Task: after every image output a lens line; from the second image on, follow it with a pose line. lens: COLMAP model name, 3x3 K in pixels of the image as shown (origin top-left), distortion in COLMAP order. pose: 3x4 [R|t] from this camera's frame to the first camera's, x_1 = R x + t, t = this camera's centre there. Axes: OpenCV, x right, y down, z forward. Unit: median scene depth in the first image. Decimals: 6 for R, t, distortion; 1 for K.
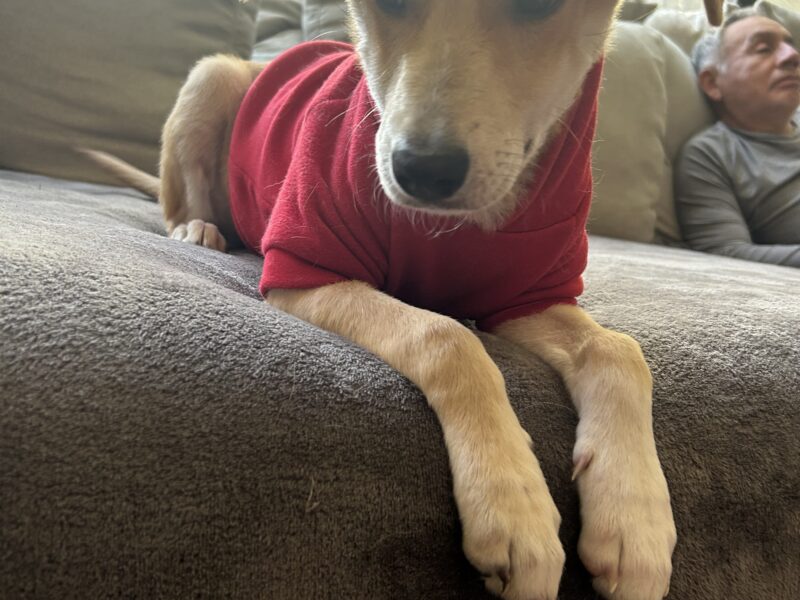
lens RADIAL K [[783.4, 0, 396.3], [0, 783.4, 298.1], [0, 0, 1]] dist [-0.009525, 0.000000]
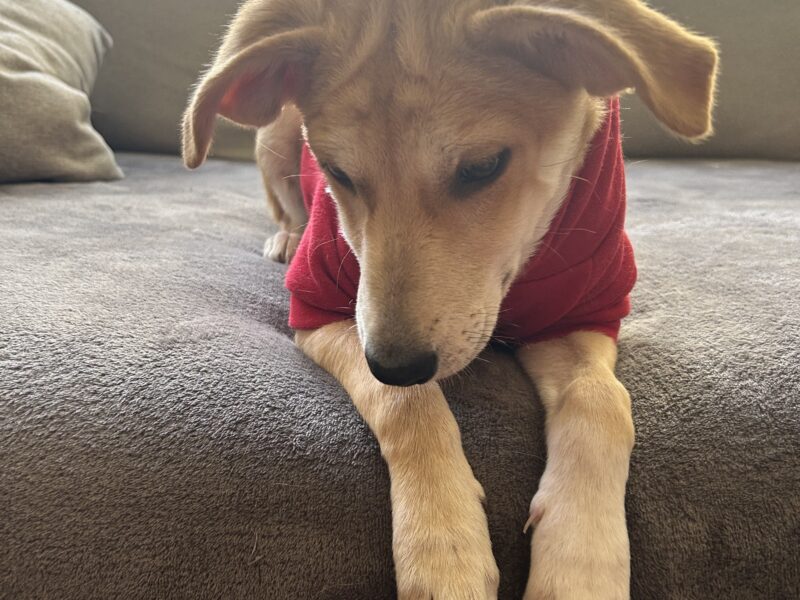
lens RADIAL K [[783.4, 0, 395.3], [0, 783.4, 304.1], [0, 0, 1]] dist [-0.009525, 0.000000]
pose [[0.948289, -0.030676, -0.315921, 0.421306], [0.065086, 0.992962, 0.098950, -0.180544], [0.310662, -0.114395, 0.943612, 0.056290]]
